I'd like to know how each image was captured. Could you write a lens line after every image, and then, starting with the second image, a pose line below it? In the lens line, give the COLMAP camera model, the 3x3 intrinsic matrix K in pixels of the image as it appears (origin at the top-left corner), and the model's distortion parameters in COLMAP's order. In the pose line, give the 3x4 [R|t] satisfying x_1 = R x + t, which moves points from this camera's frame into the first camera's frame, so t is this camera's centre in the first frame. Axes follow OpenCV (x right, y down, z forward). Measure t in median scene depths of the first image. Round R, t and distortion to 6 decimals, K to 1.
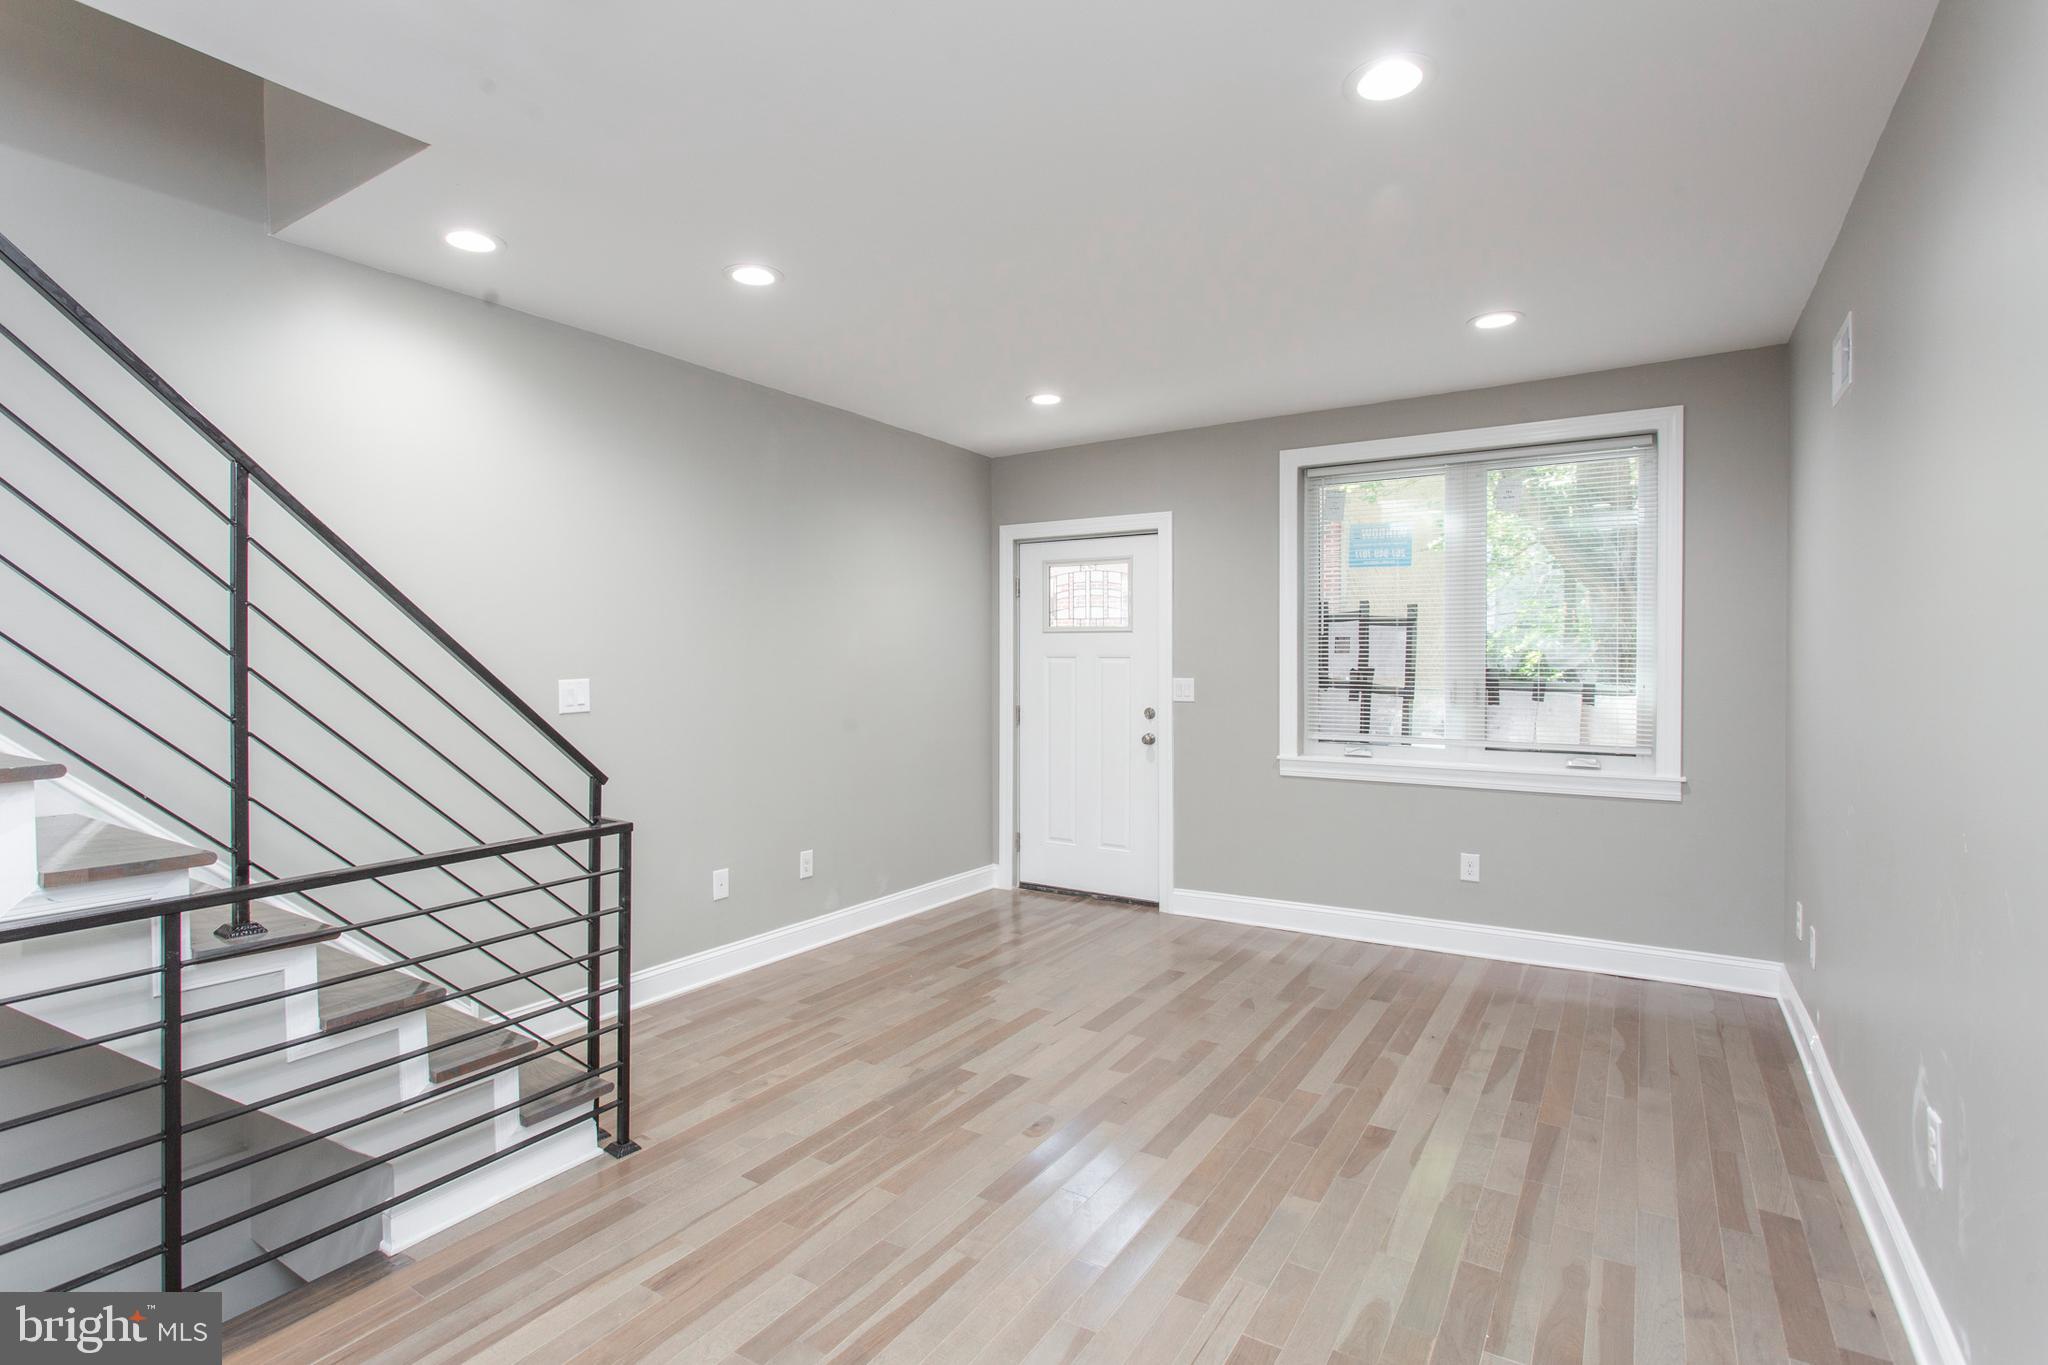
lens RADIAL K [[1004.0, 0, 977.6], [0, 1004.0, 660.8], [0, 0, 1]] dist [-0.019707, 0.007861]
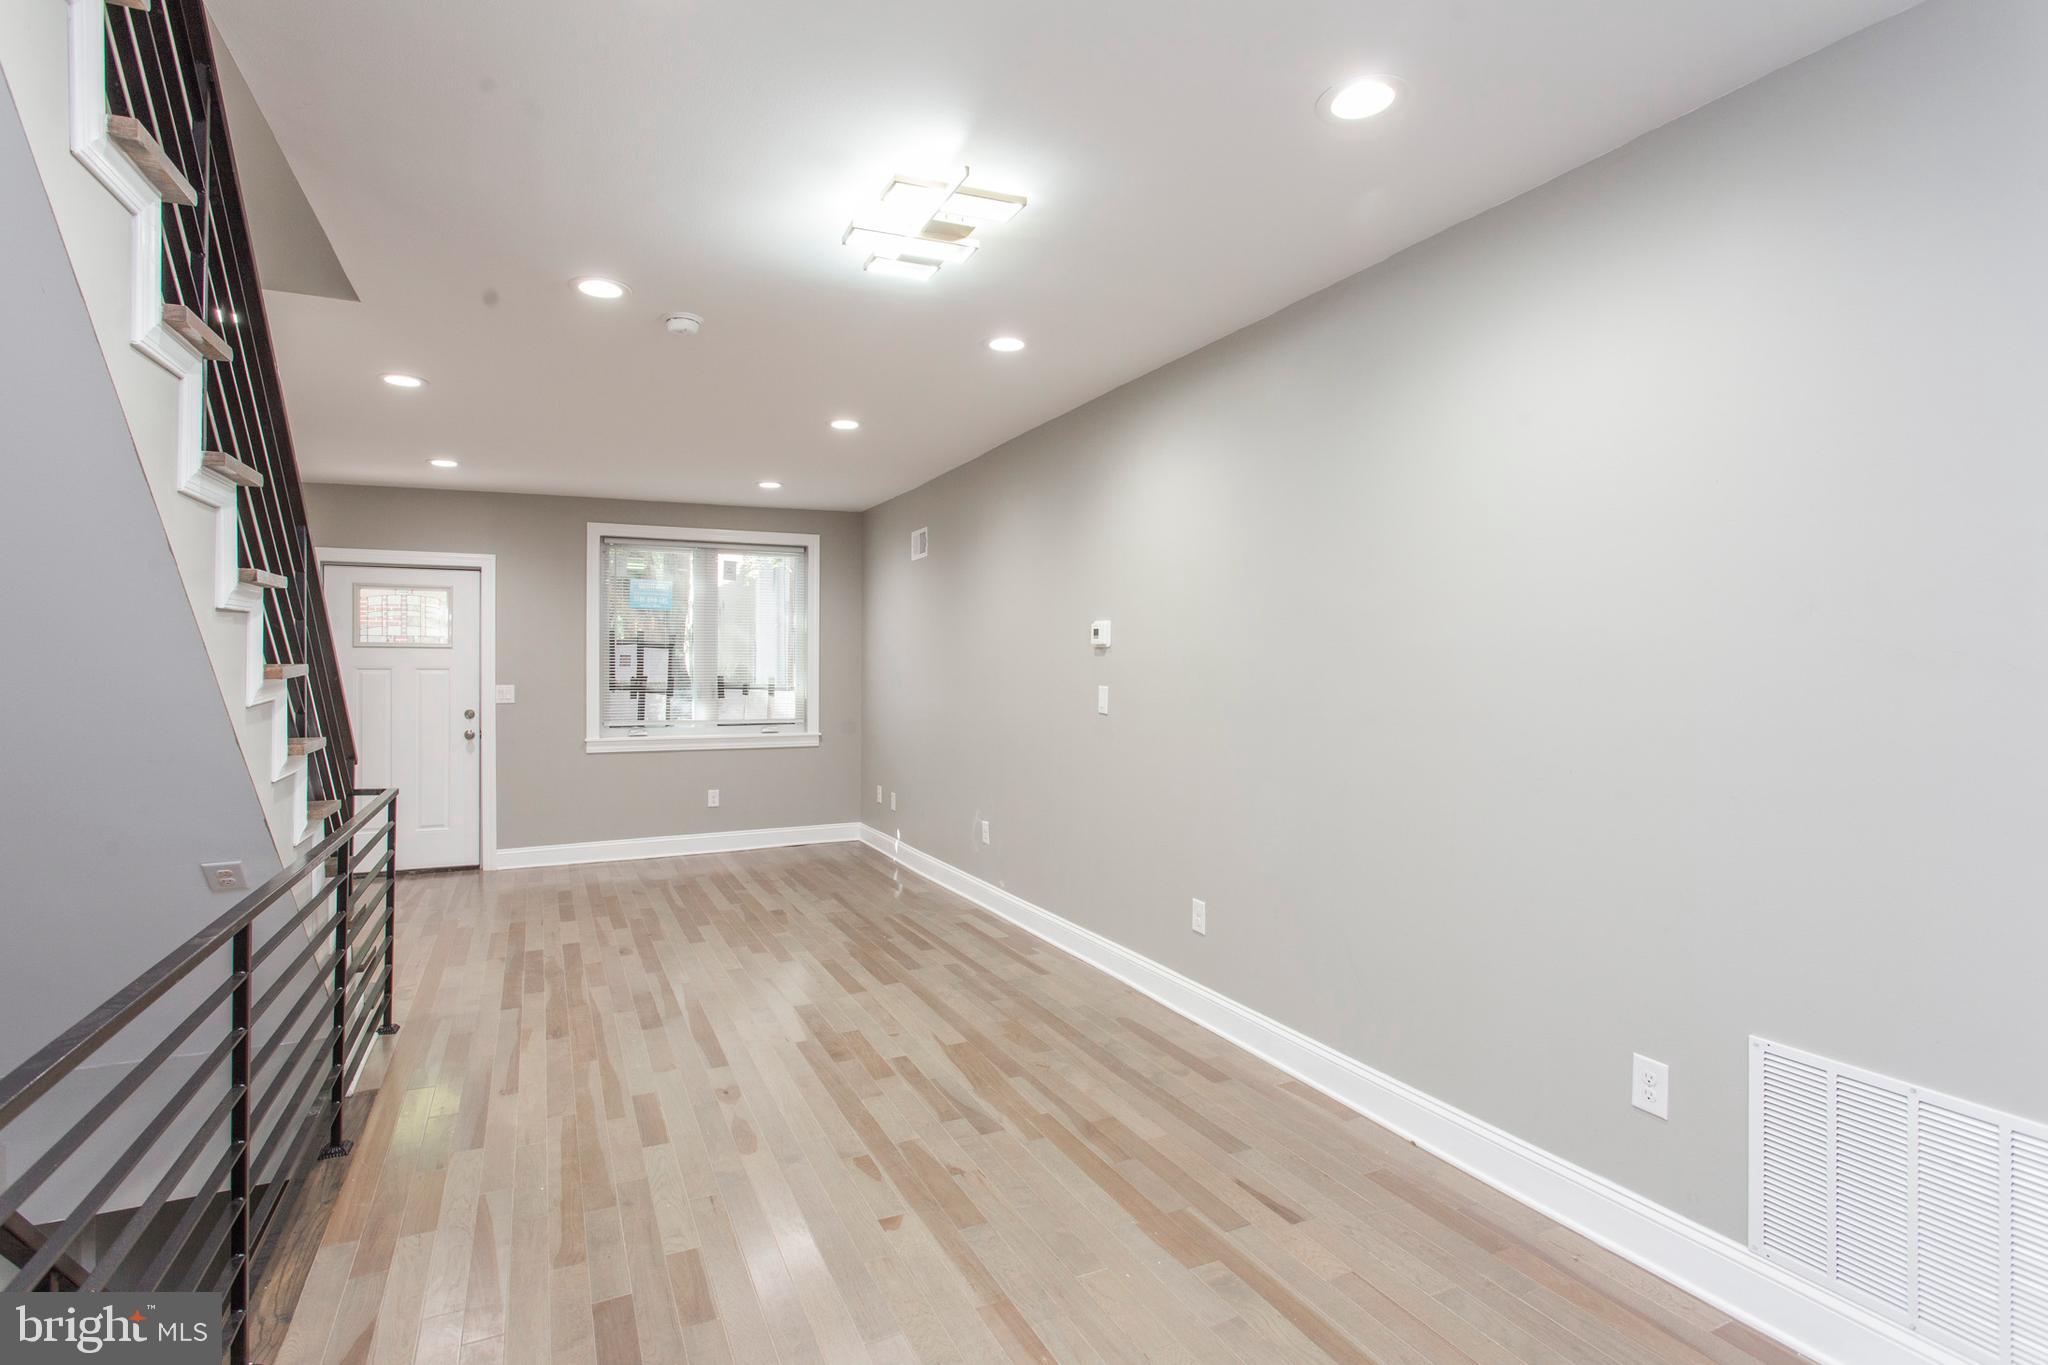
lens RADIAL K [[1004.0, 0, 1014.2], [0, 1004.0, 669.2], [0, 0, 1]] dist [-0.019707, 0.007861]
pose [[0.513774, 0.001138, 0.857925, -0.714084], [0.002617, 0.999992, -0.002894, 0.002898], [-0.857922, 0.003732, 0.513767, -0.283909]]
